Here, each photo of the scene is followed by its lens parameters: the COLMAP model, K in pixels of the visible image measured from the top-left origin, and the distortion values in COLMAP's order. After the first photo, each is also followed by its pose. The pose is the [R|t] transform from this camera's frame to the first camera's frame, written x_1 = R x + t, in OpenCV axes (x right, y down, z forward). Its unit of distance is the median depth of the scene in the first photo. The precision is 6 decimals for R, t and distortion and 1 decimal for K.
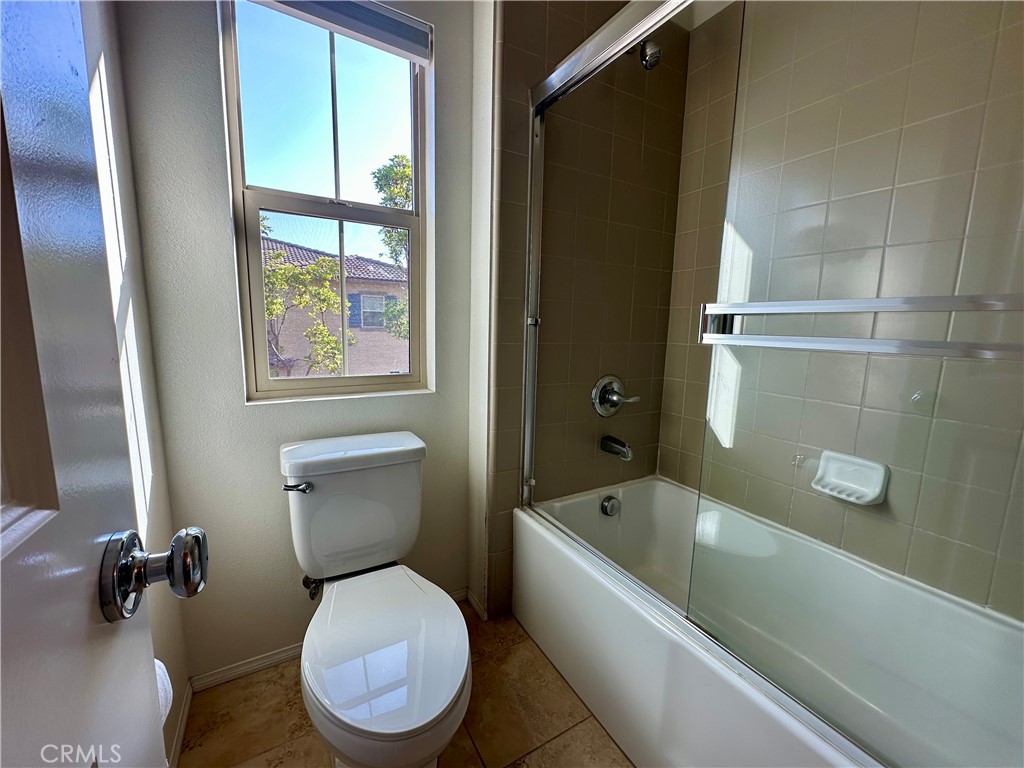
lens RADIAL K [[416.7, 0, 525.0], [0, 416.7, 382.4], [0, 0, 1]] dist [-0.001257, 0.000110]
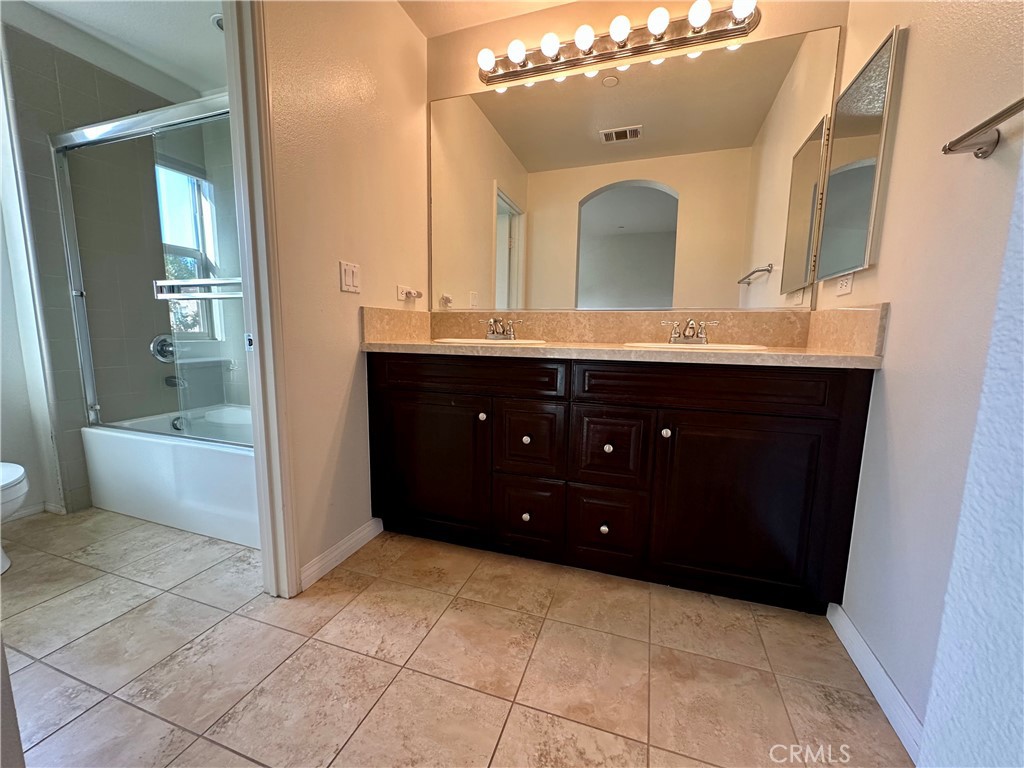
lens RADIAL K [[409.4, 0, 511.6], [0, 409.4, 386.1], [0, 0, 1]] dist [-0.003802, 0.000697]
pose [[0.772869, -0.101661, 0.626369, 0.252122], [0.097689, 0.994378, 0.040852, 0.253809], [-0.627001, 0.029616, 0.778456, -1.004408]]
